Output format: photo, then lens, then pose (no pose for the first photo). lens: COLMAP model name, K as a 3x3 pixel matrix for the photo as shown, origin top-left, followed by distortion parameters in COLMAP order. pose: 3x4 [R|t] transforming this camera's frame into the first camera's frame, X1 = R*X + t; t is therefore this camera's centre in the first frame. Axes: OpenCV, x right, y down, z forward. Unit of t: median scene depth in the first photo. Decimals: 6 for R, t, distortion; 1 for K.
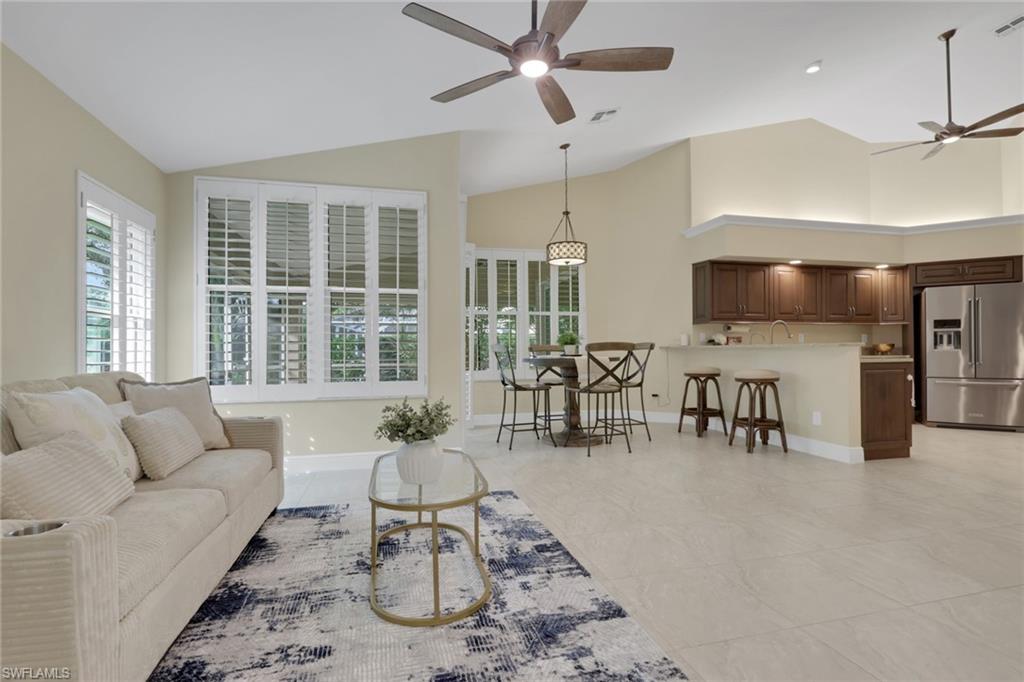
lens RADIAL K [[484.6, 0, 470.9], [0, 484.6, 352.5], [0, 0, 1]] dist [0.001297, 0.000027]
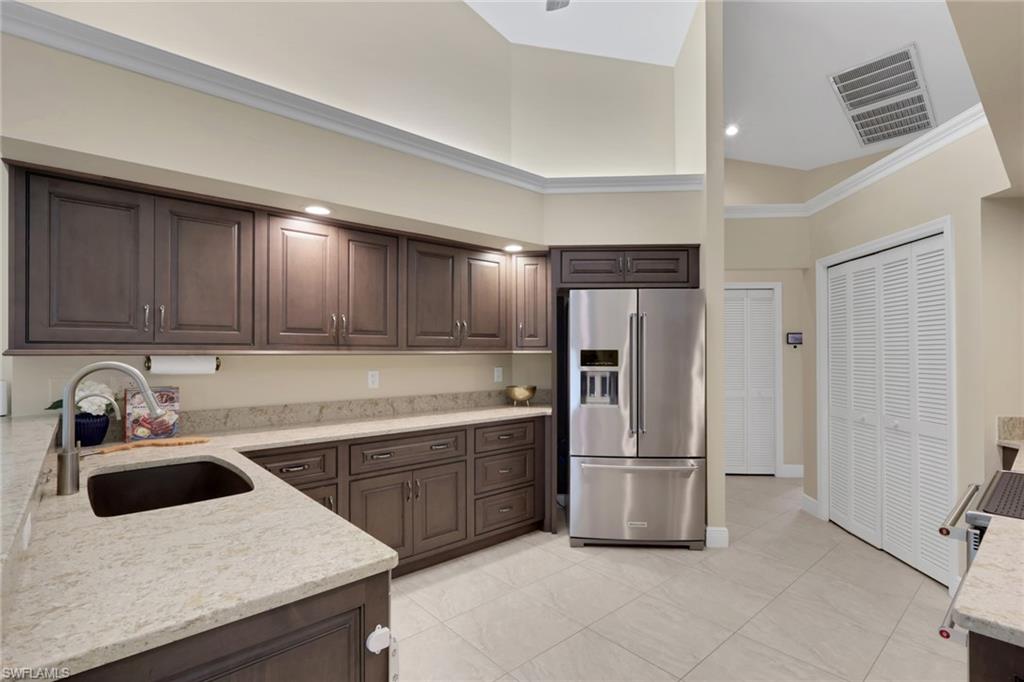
lens RADIAL K [[446.4, 0, 482.0], [0, 446.4, 343.0], [0, 0, 1]] dist [-0.000449, -0.000134]
pose [[0.913928, 0.015433, 0.405582, 0.639529], [-0.011649, 0.999863, -0.011797, -0.066615], [-0.405709, 0.006057, 0.913982, 0.579117]]
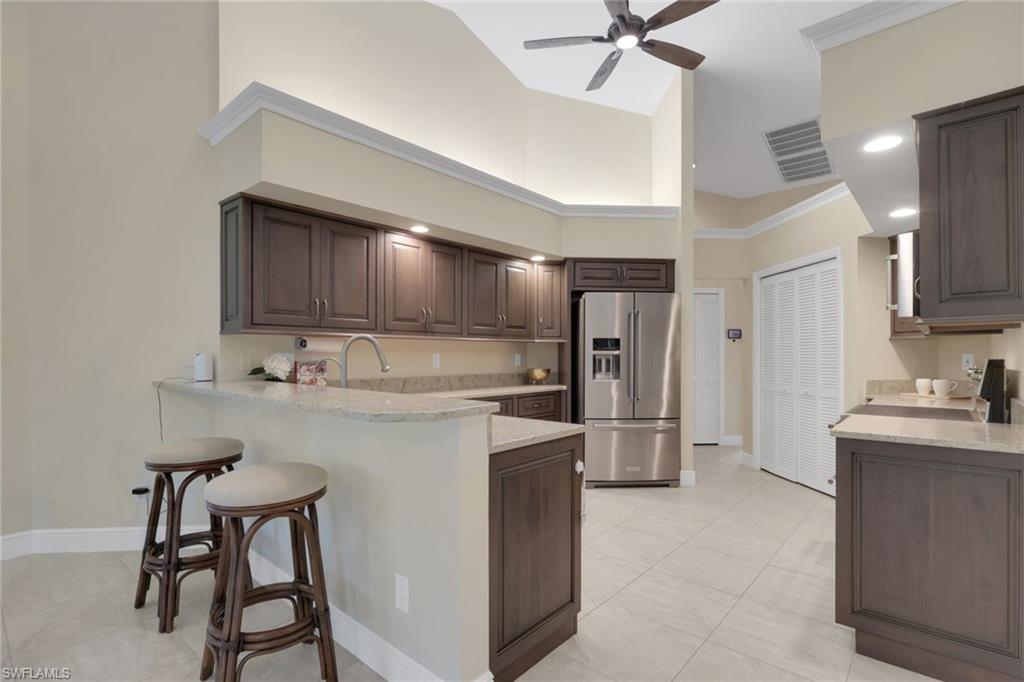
lens RADIAL K [[484.6, 0, 470.9], [0, 484.6, 352.5], [0, 0, 1]] dist [0.001297, 0.000027]
pose [[0.845246, 0.009771, 0.534288, 0.416738], [-0.010046, 0.999947, -0.002394, -0.042093], [-0.534282, -0.003344, 0.845299, 0.487145]]
